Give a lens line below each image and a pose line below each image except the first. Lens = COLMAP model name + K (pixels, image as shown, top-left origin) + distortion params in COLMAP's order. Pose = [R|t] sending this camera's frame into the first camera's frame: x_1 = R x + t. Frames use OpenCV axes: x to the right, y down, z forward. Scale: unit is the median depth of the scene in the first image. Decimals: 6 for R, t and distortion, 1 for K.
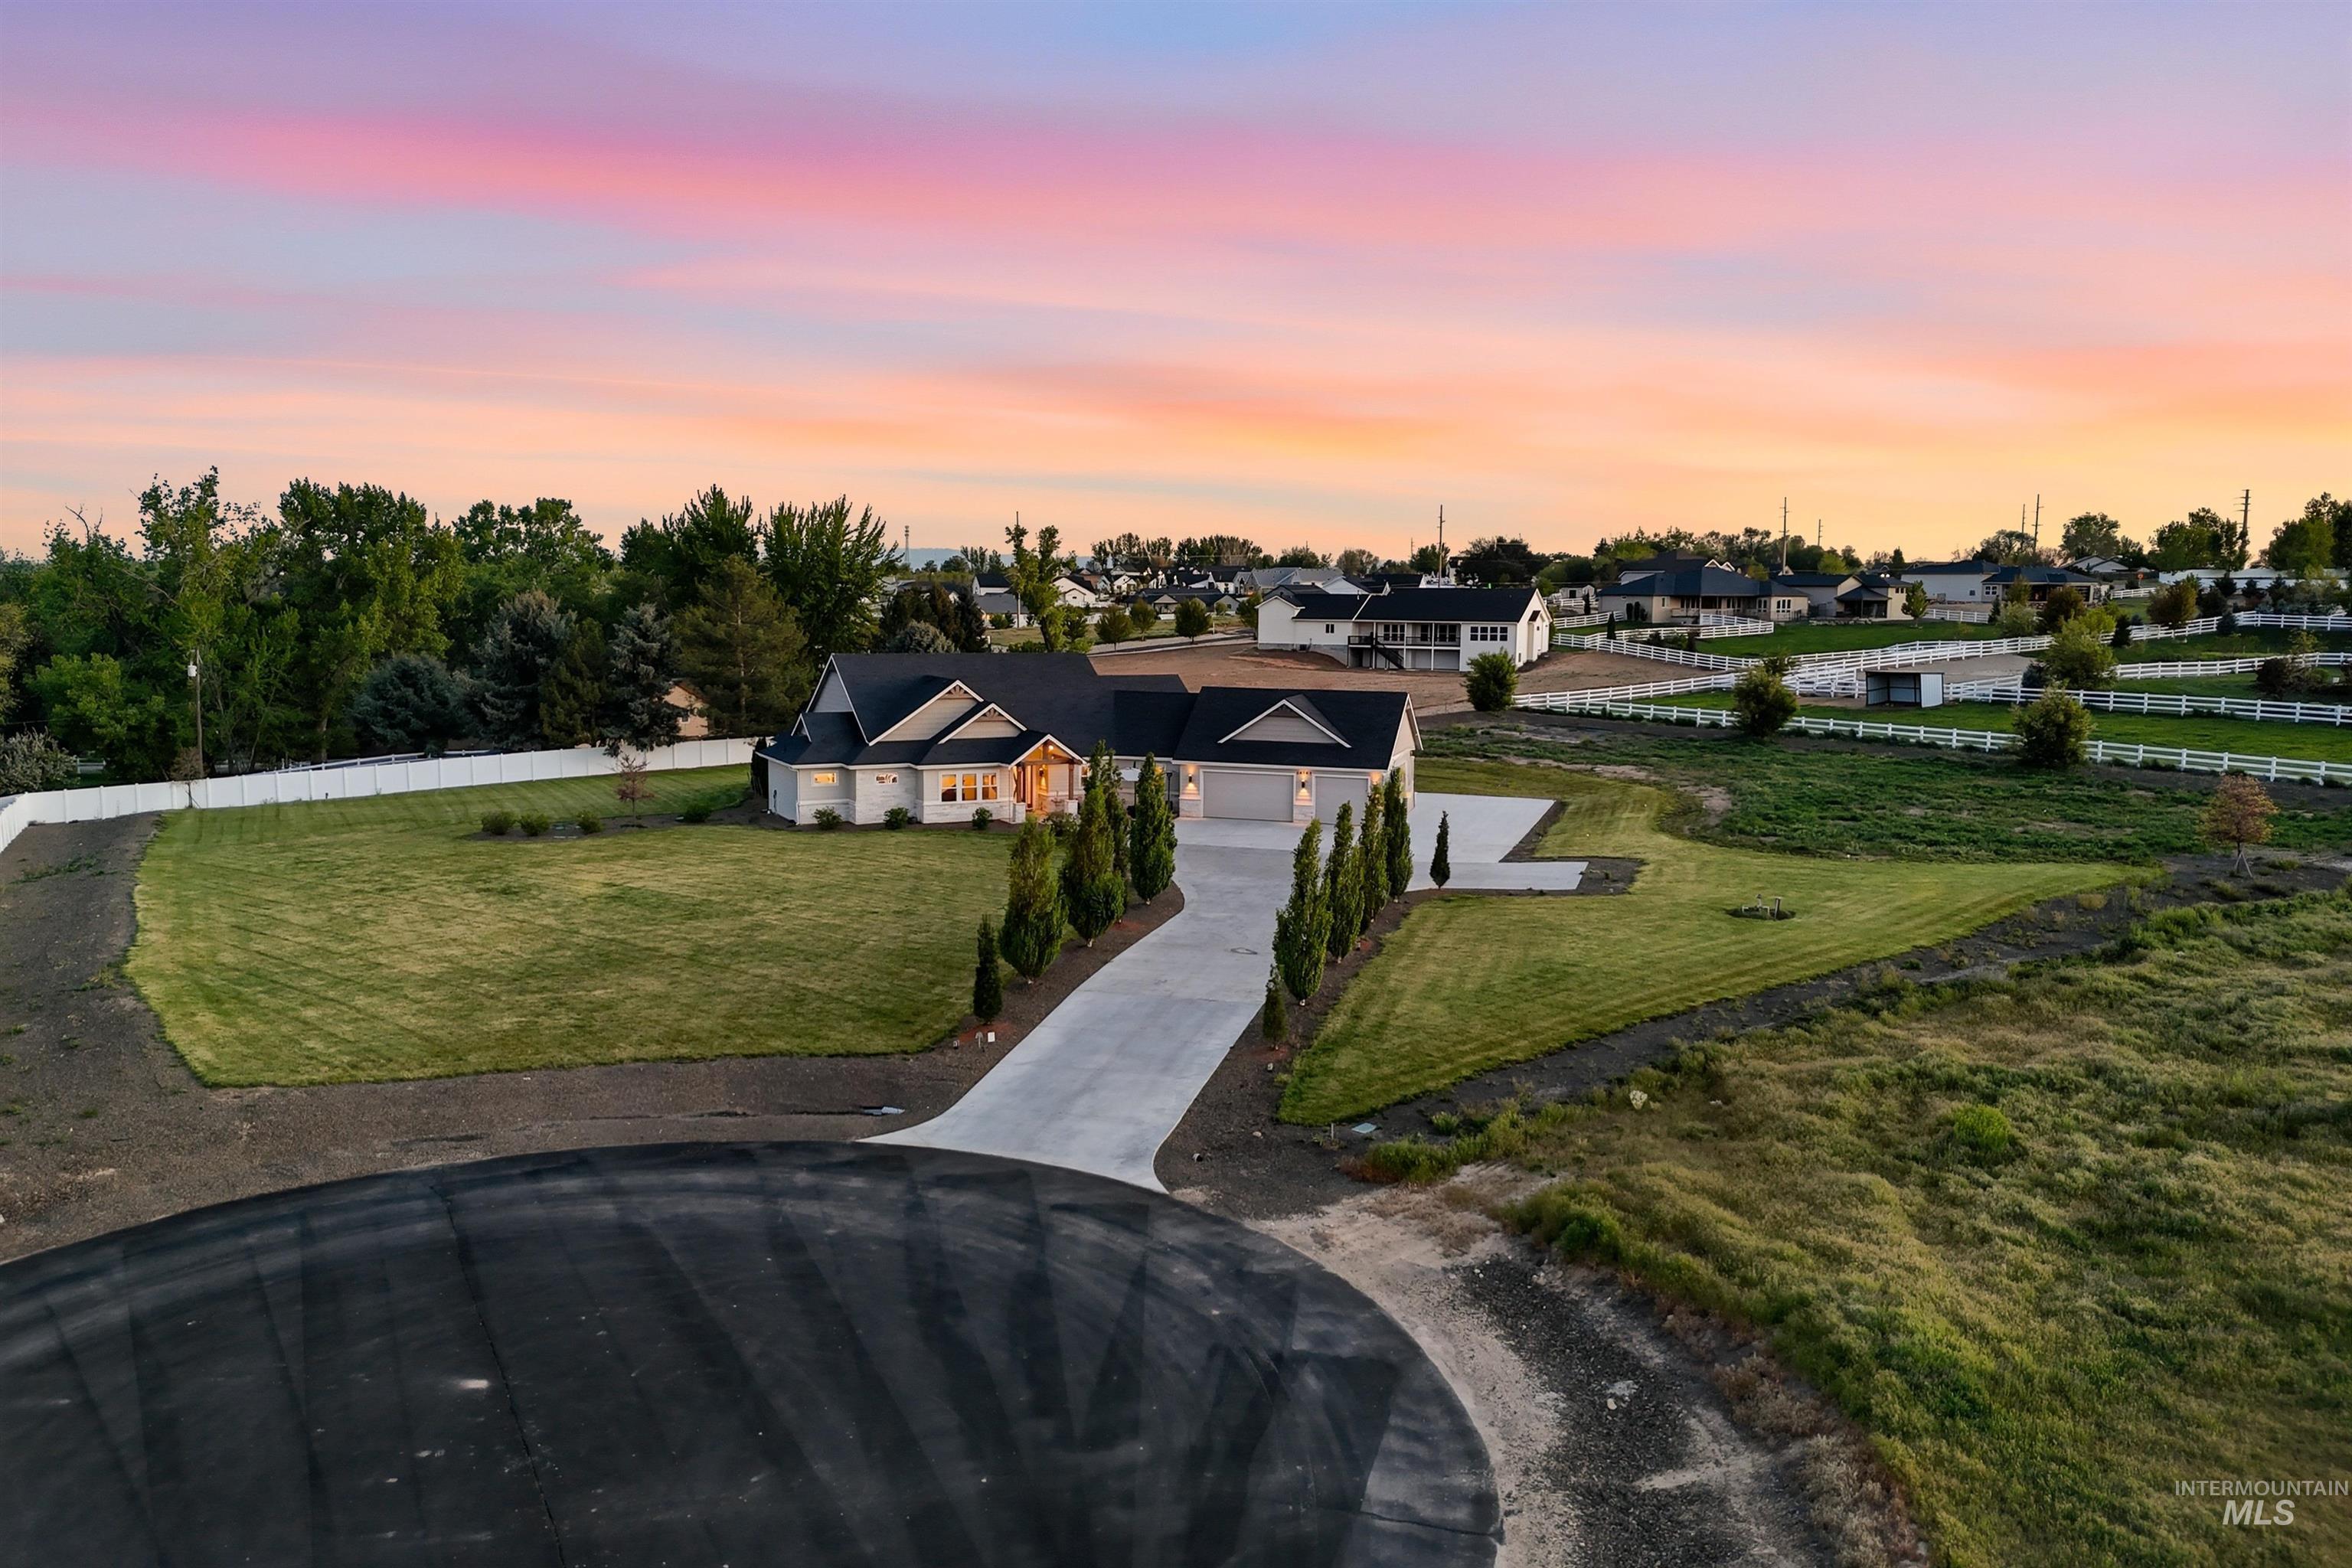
lens RADIAL K [[1665.5, 0, 1176.0], [0, 1665.5, 784.0], [0, 0, 1]] dist [0.008274, 0.007267]
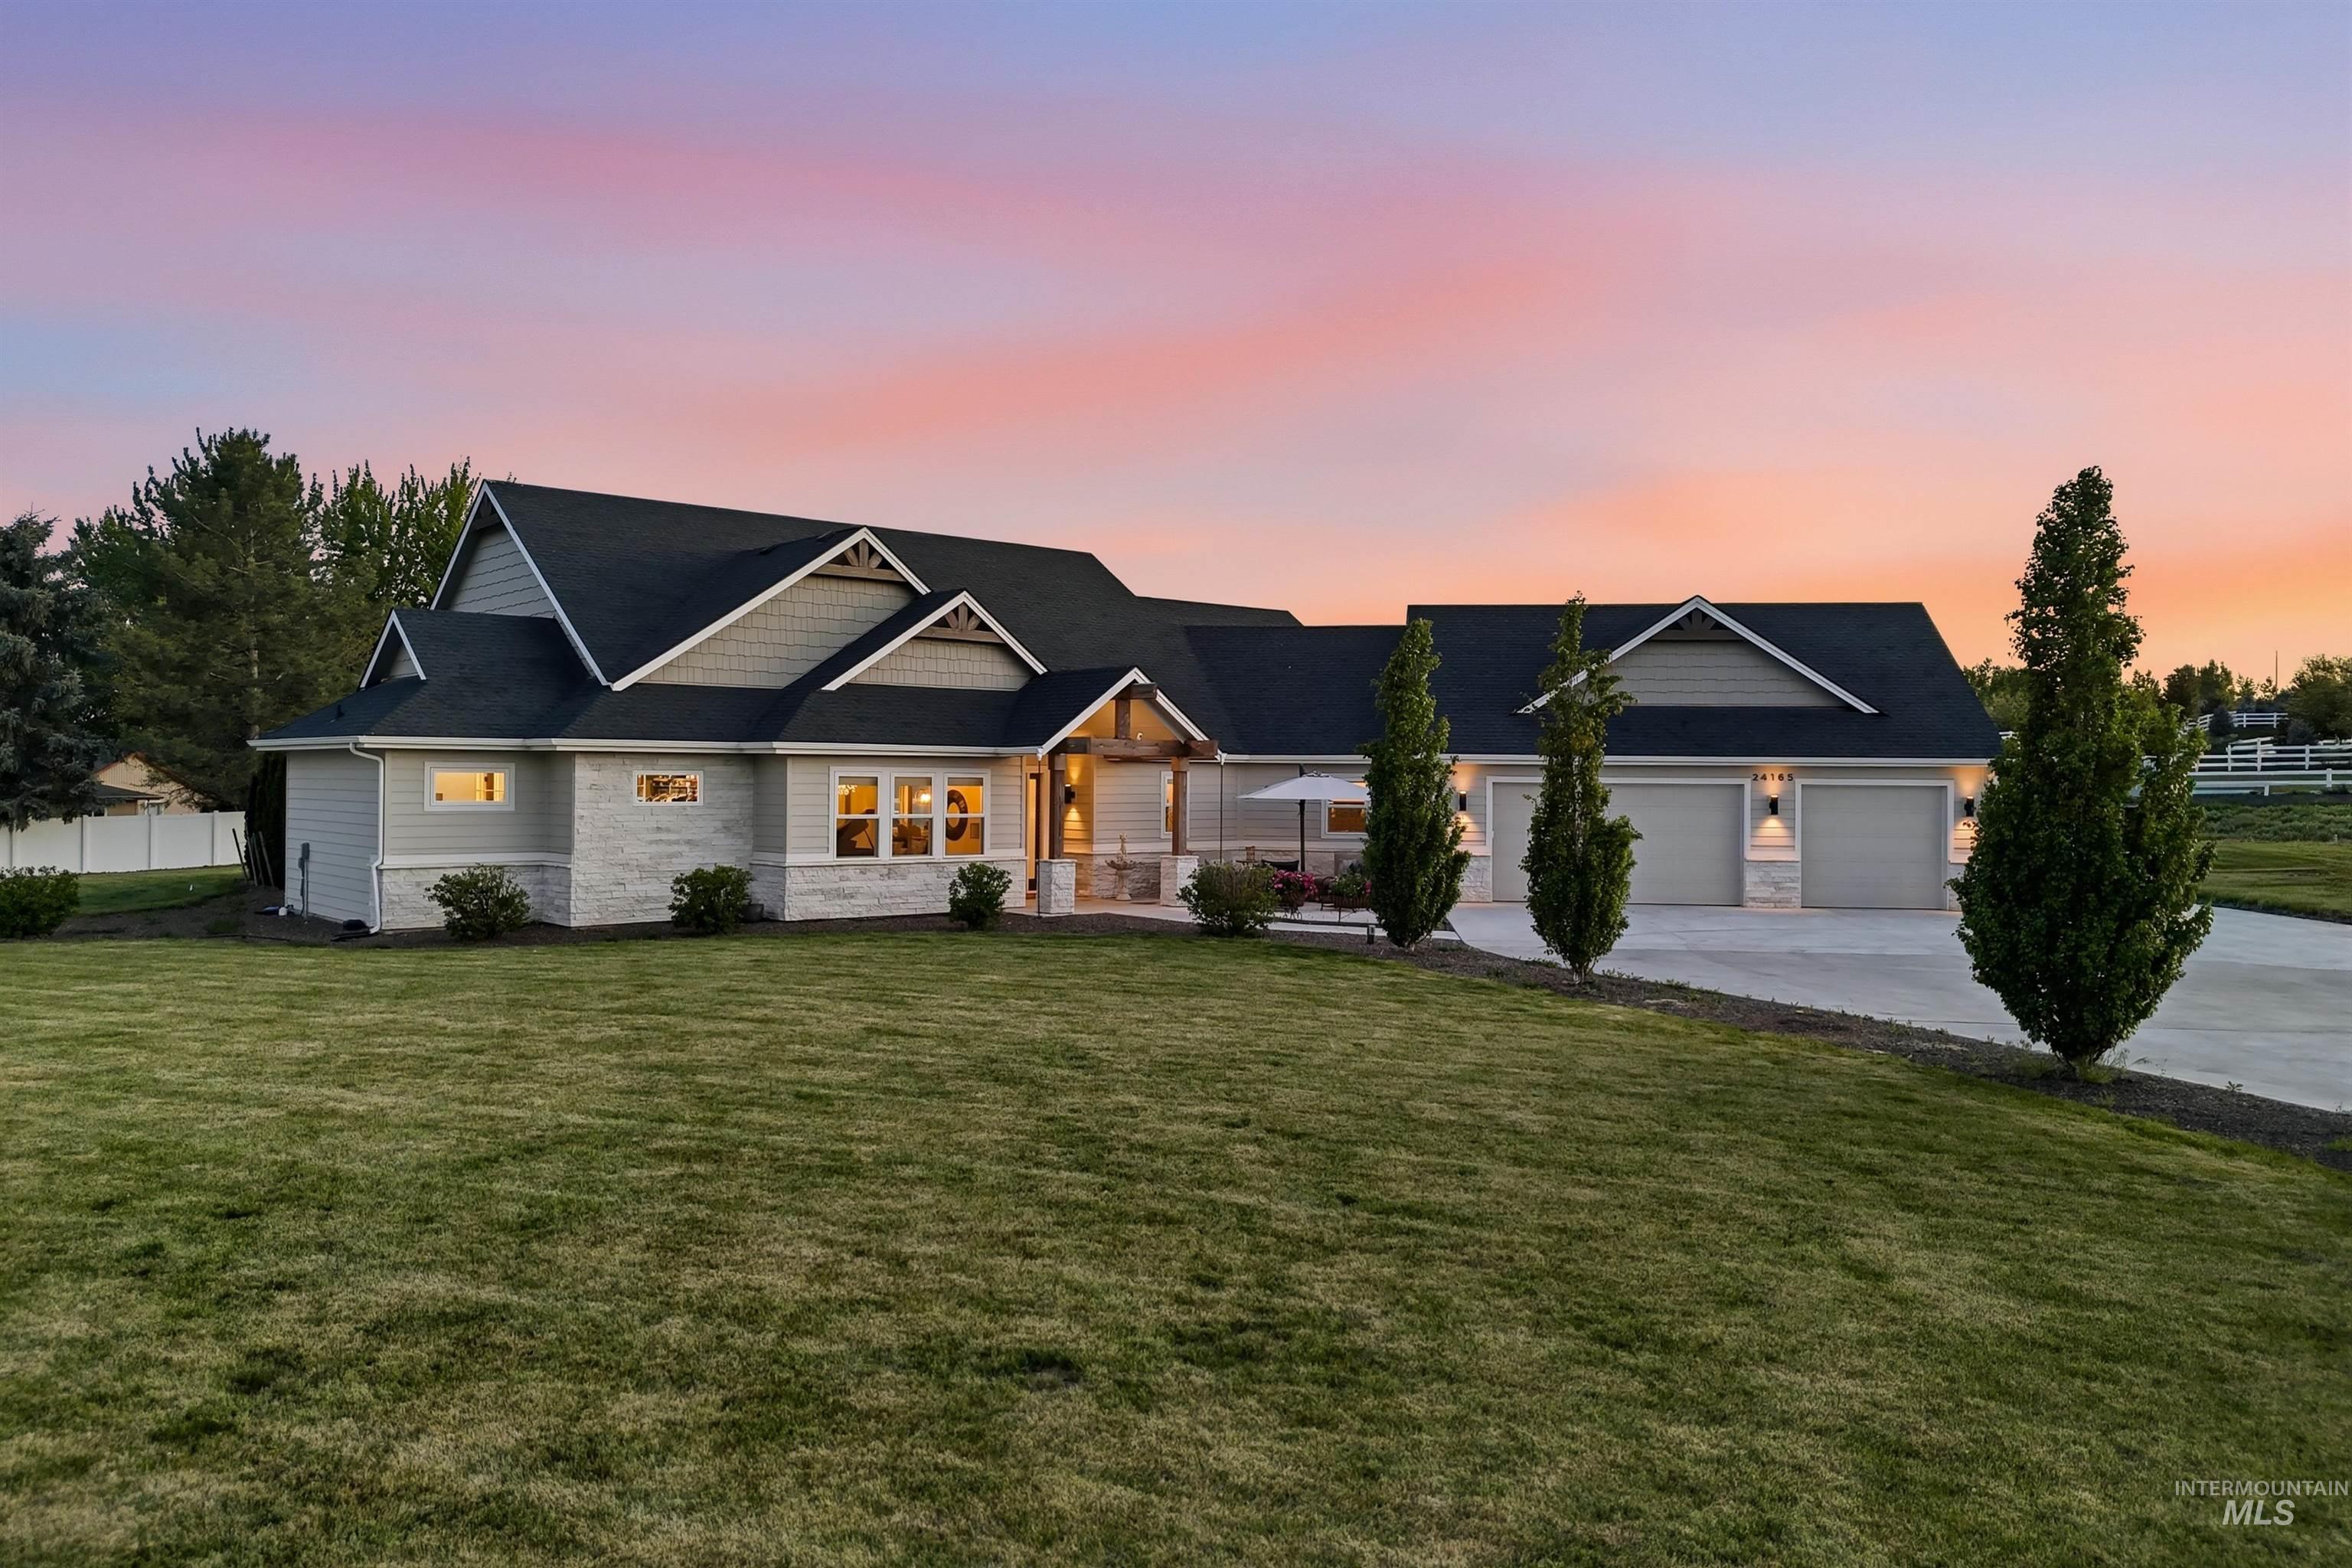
lens RADIAL K [[1665.5, 0, 1176.0], [0, 1665.5, 784.0], [0, 0, 1]] dist [0.008274, 0.007267]
pose [[0.974385, 0.002195, 0.224877, -0.148957], [0.023849, 0.993305, -0.113033, 0.035816], [-0.223619, 0.115501, 0.967809, 0.651035]]
